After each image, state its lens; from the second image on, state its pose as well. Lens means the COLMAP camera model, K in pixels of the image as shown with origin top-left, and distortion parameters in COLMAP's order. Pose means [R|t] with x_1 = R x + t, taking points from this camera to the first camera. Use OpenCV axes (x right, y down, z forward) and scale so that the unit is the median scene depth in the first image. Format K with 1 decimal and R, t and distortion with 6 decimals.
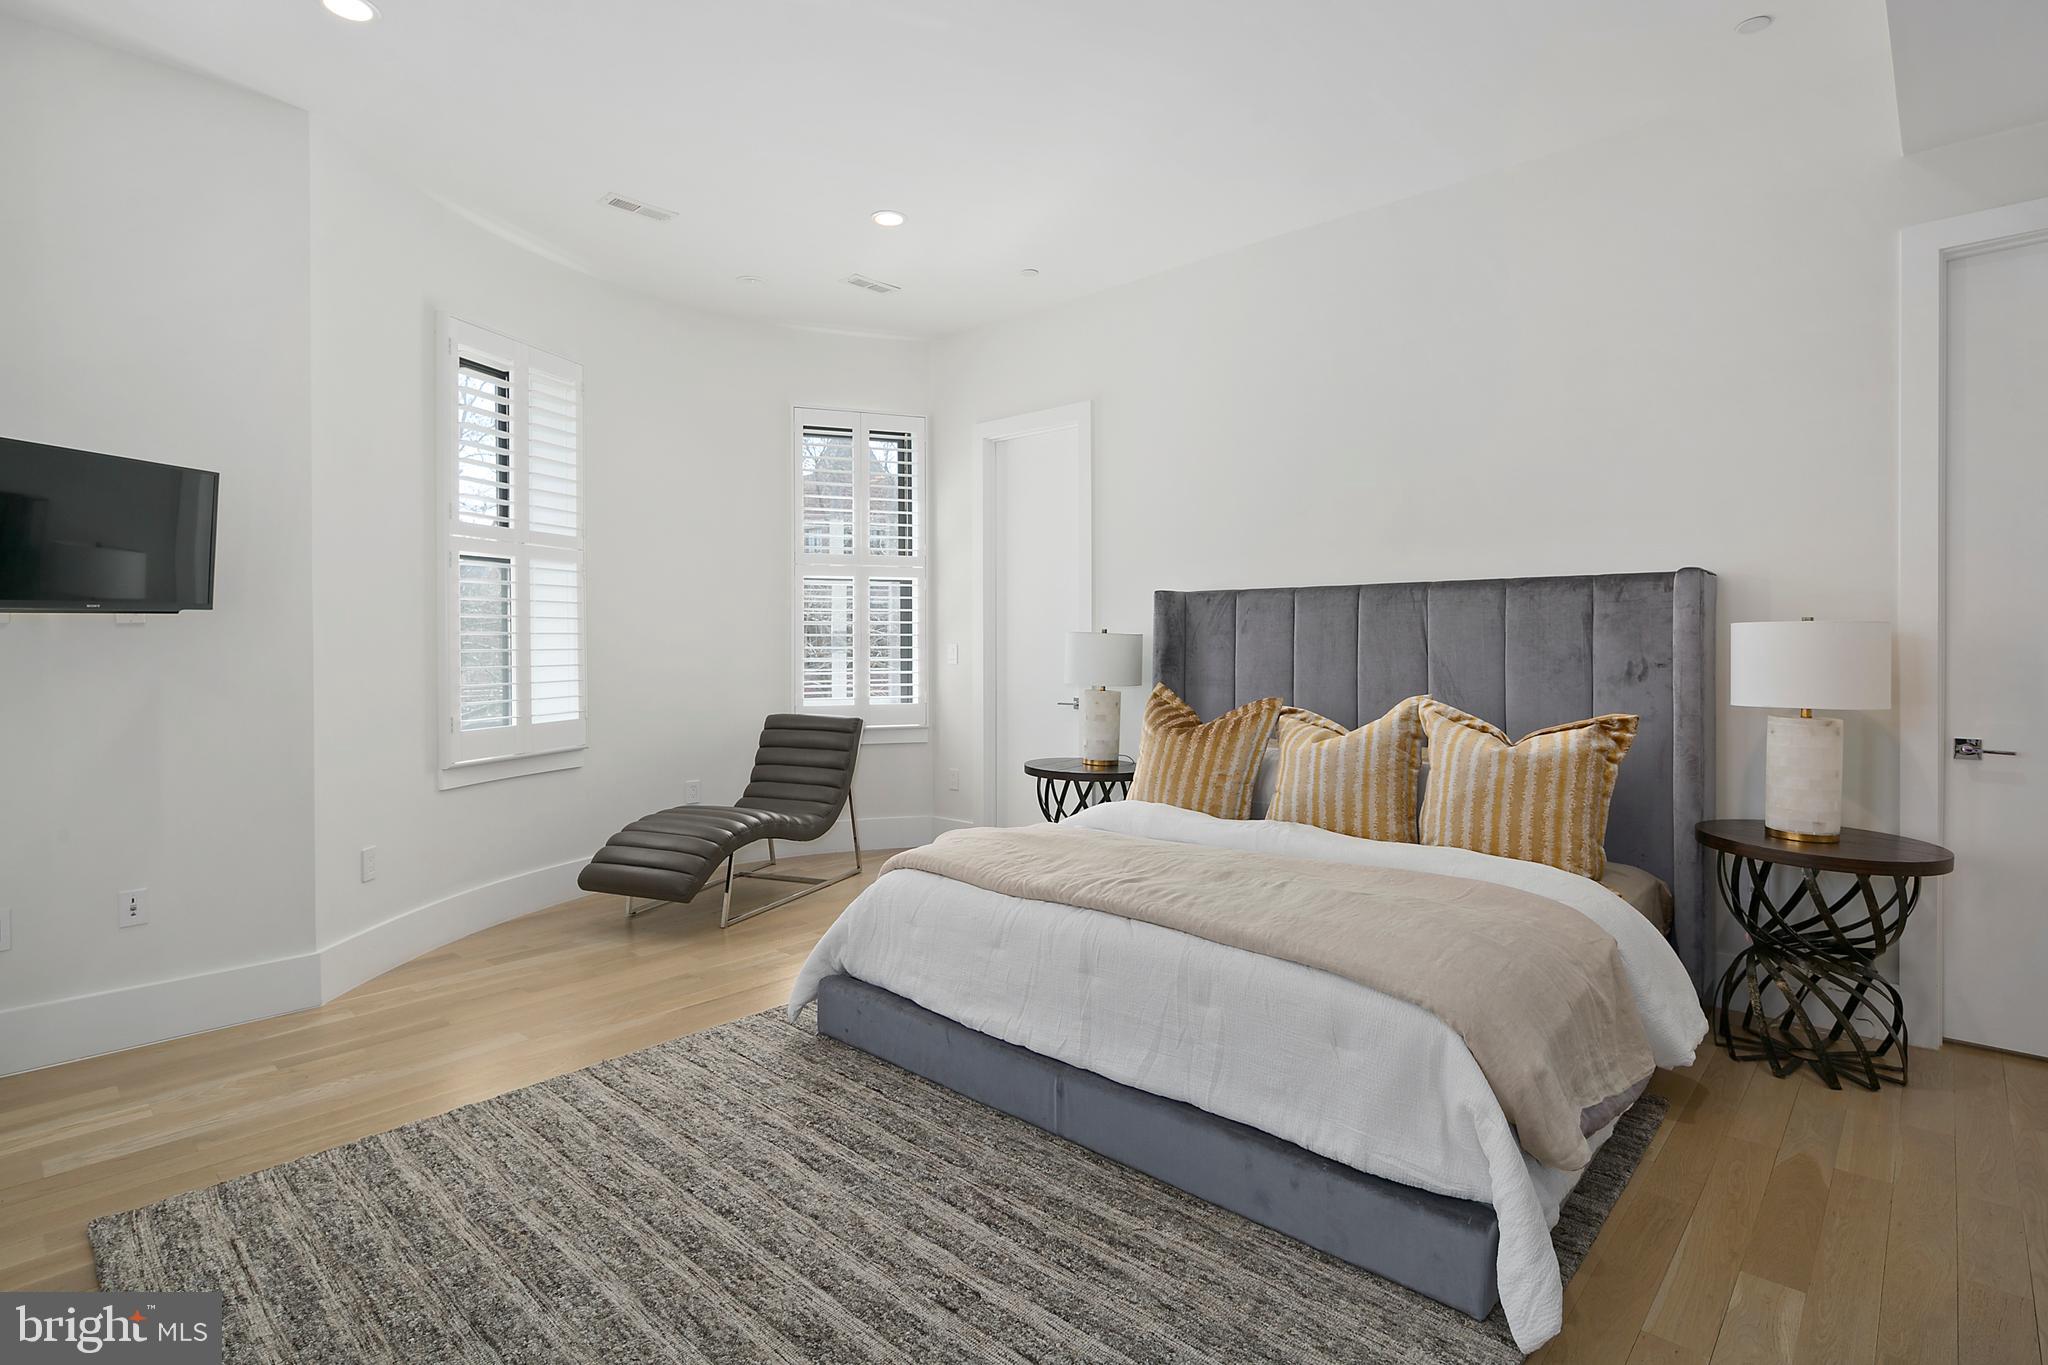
lens RADIAL K [[1000.5, 0, 1028.2], [0, 1000.5, 649.7], [0, 0, 1]] dist [0.003379, -0.002376]
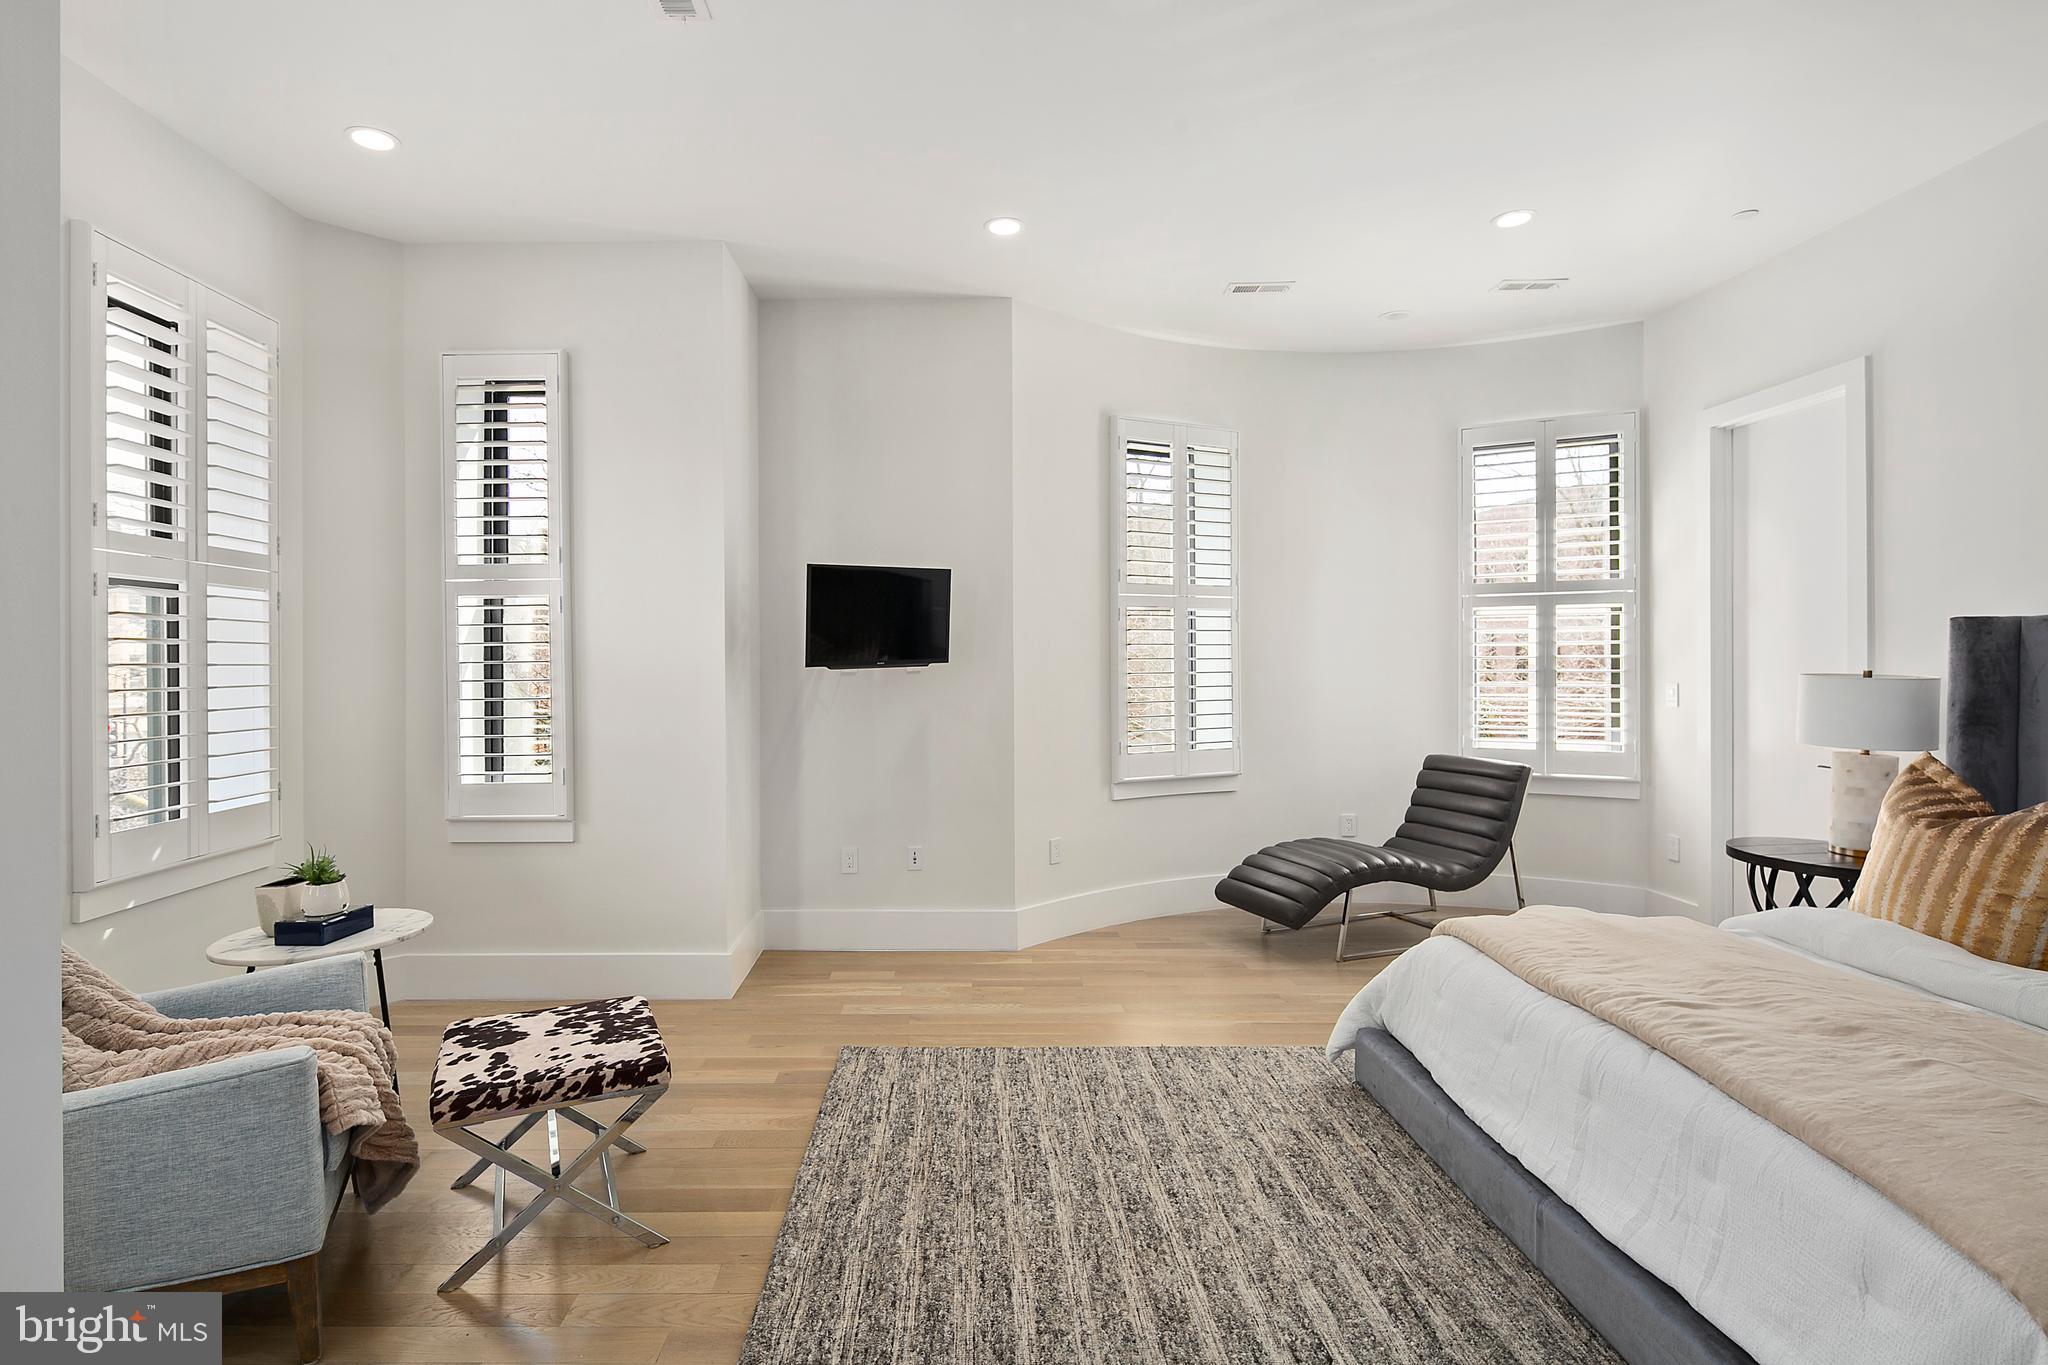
lens RADIAL K [[1000.5, 0, 953.8], [0, 1000.5, 667.4], [0, 0, 1]] dist [0.003379, -0.002376]
pose [[0.671510, 0.003351, -0.740988, 0.293102], [-0.003476, 0.999993, 0.001372, -0.037167], [0.740987, 0.001654, 0.671517, 0.025171]]
